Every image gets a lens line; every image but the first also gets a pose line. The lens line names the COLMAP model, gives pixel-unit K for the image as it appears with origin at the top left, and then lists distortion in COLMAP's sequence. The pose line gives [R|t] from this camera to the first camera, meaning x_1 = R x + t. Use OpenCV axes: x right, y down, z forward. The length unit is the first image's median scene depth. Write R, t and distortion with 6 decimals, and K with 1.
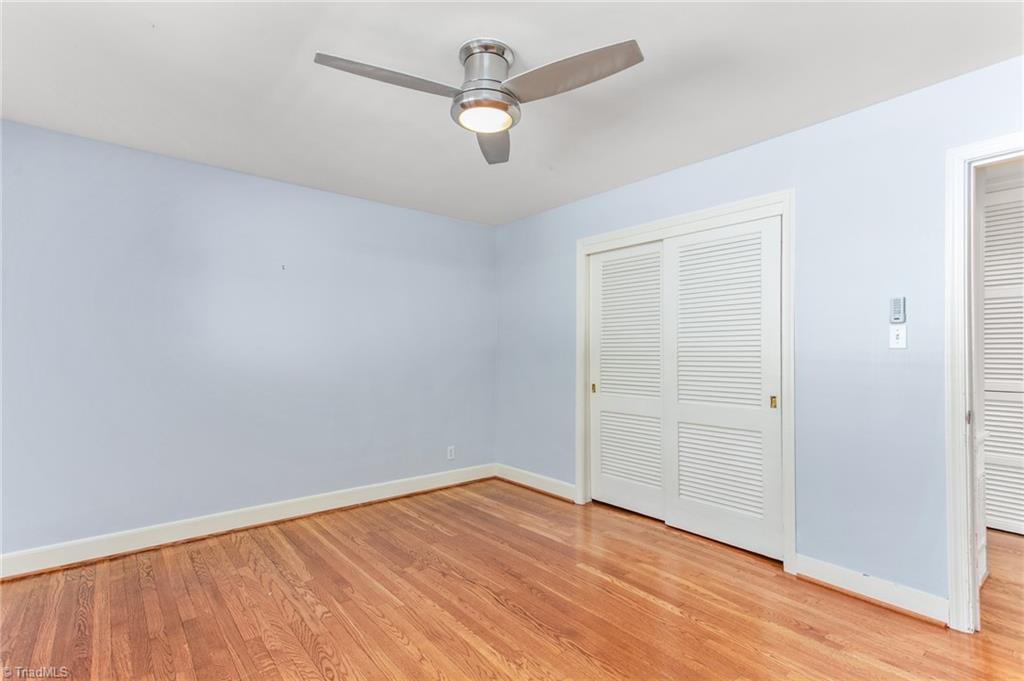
lens RADIAL K [[493.3, 0, 522.8], [0, 493.3, 343.3], [0, 0, 1]] dist [0.030927, 0.001958]
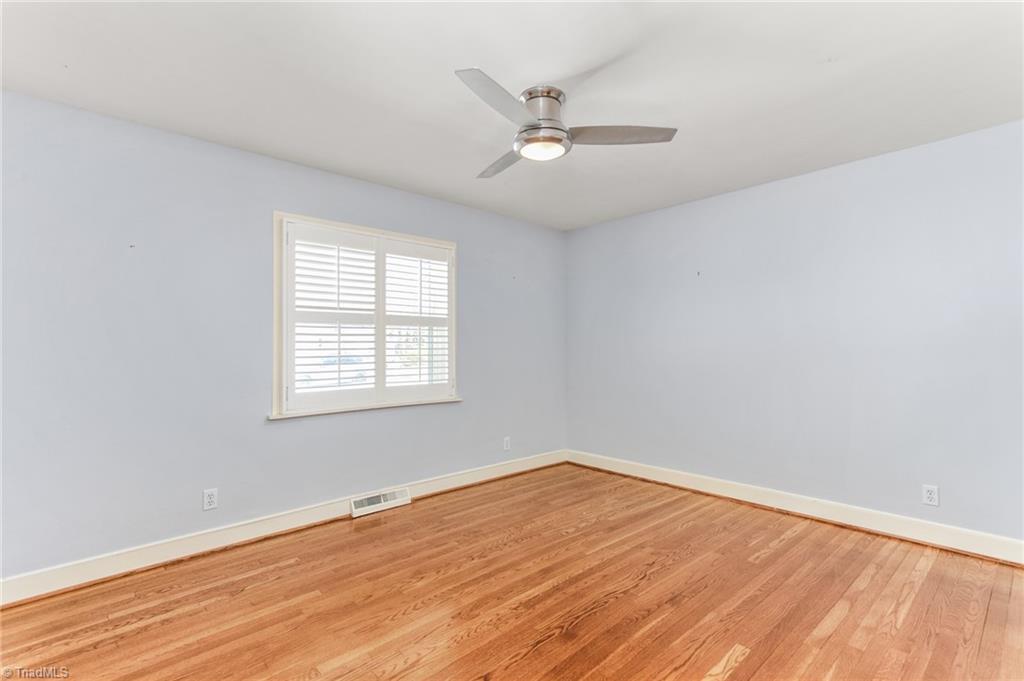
lens RADIAL K [[493.3, 0, 521.9], [0, 493.3, 341.8], [0, 0, 1]] dist [0.030927, 0.001958]
pose [[0.056879, -0.010762, -0.998323, 0.812028], [0.023952, 0.999669, -0.009412, 0.007551], [0.998094, -0.023377, 0.057118, 0.650345]]
